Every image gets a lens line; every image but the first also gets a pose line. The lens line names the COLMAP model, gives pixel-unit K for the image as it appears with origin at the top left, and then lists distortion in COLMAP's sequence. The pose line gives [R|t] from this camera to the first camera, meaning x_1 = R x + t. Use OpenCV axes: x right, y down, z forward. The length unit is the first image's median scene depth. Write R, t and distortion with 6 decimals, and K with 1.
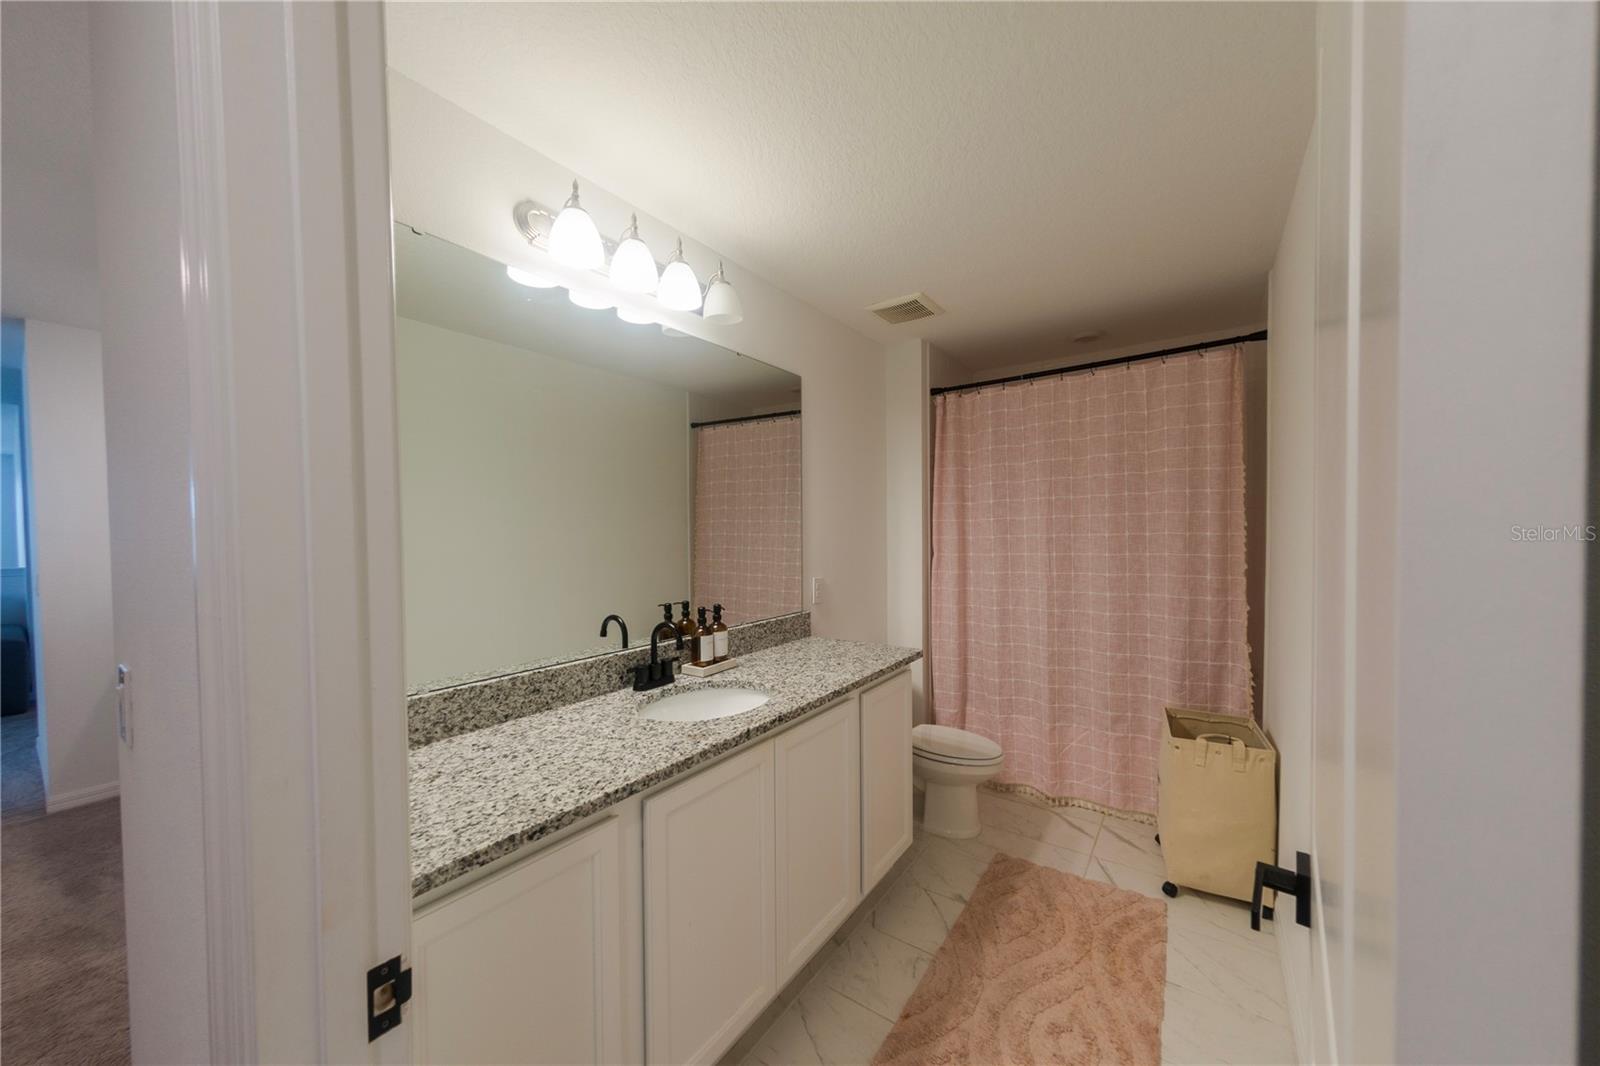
lens RADIAL K [[559.5, 0, 802.3], [0, 559.5, 547.9], [0, 0, 1]] dist [-0.000906, 0.000202]
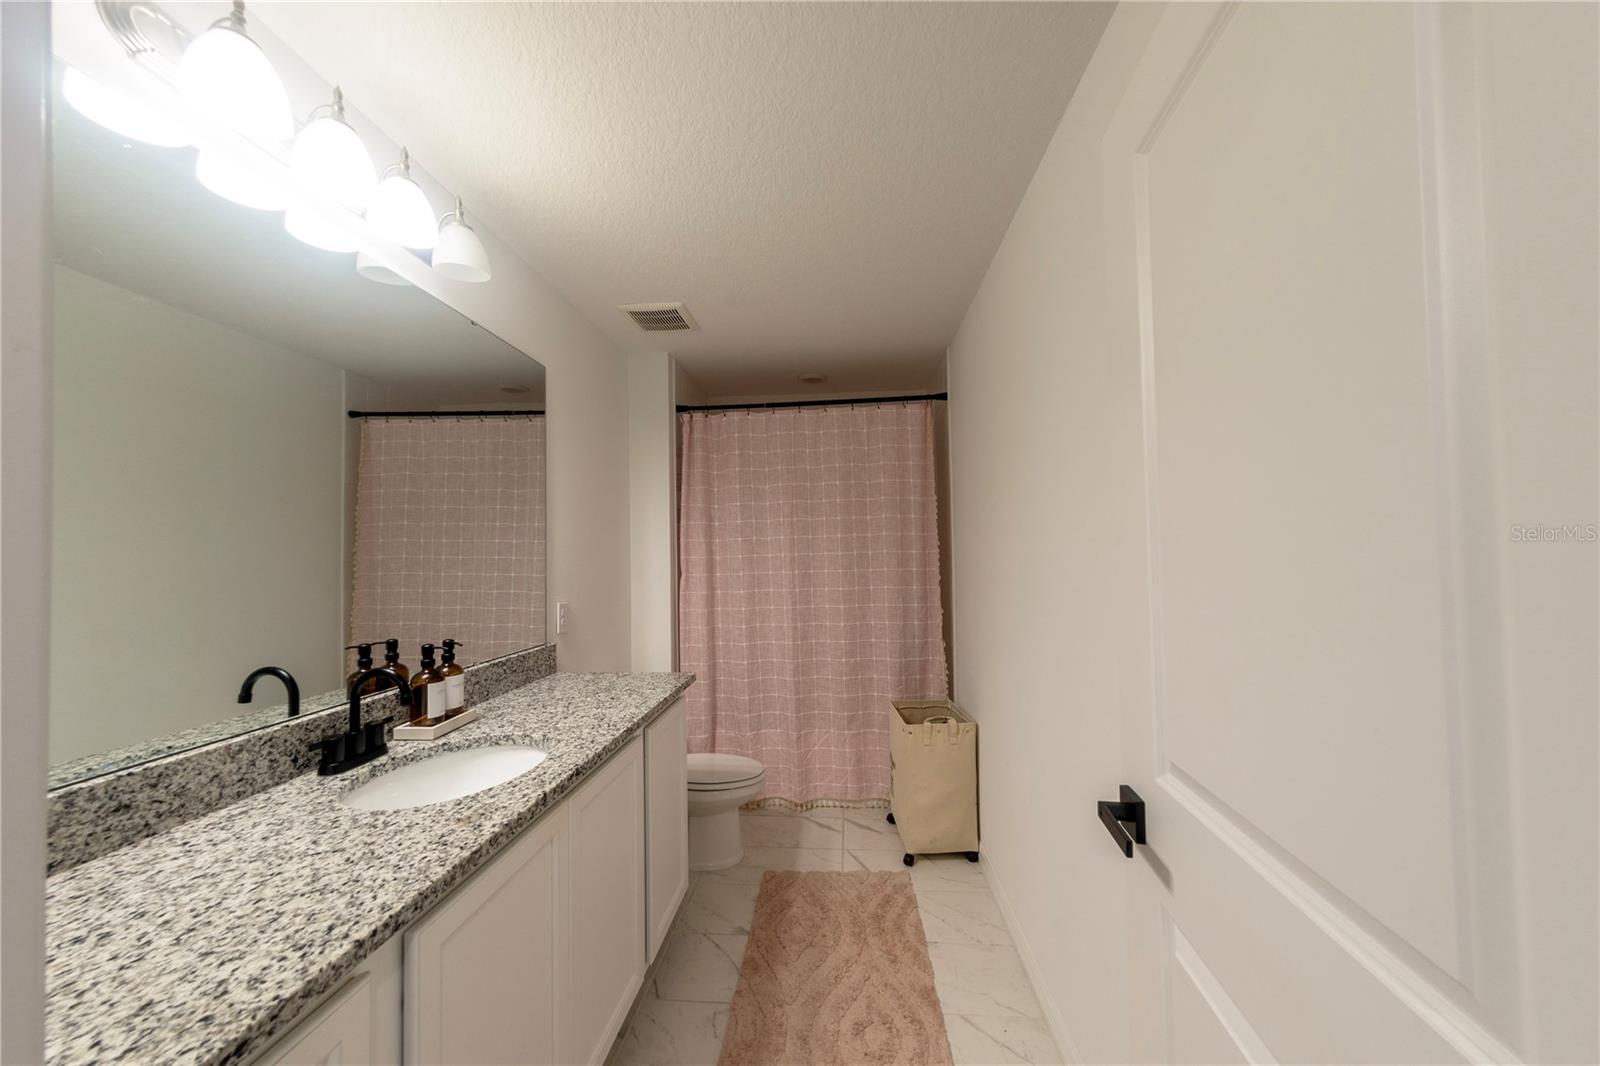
lens RADIAL K [[559.5, 0, 802.3], [0, 559.5, 547.9], [0, 0, 1]] dist [-0.000906, 0.000202]
pose [[0.858236, 0.006063, 0.513219, -0.117592], [0.020969, 0.998681, -0.046864, 0.020675], [-0.512827, 0.050982, 0.856977, 0.093023]]
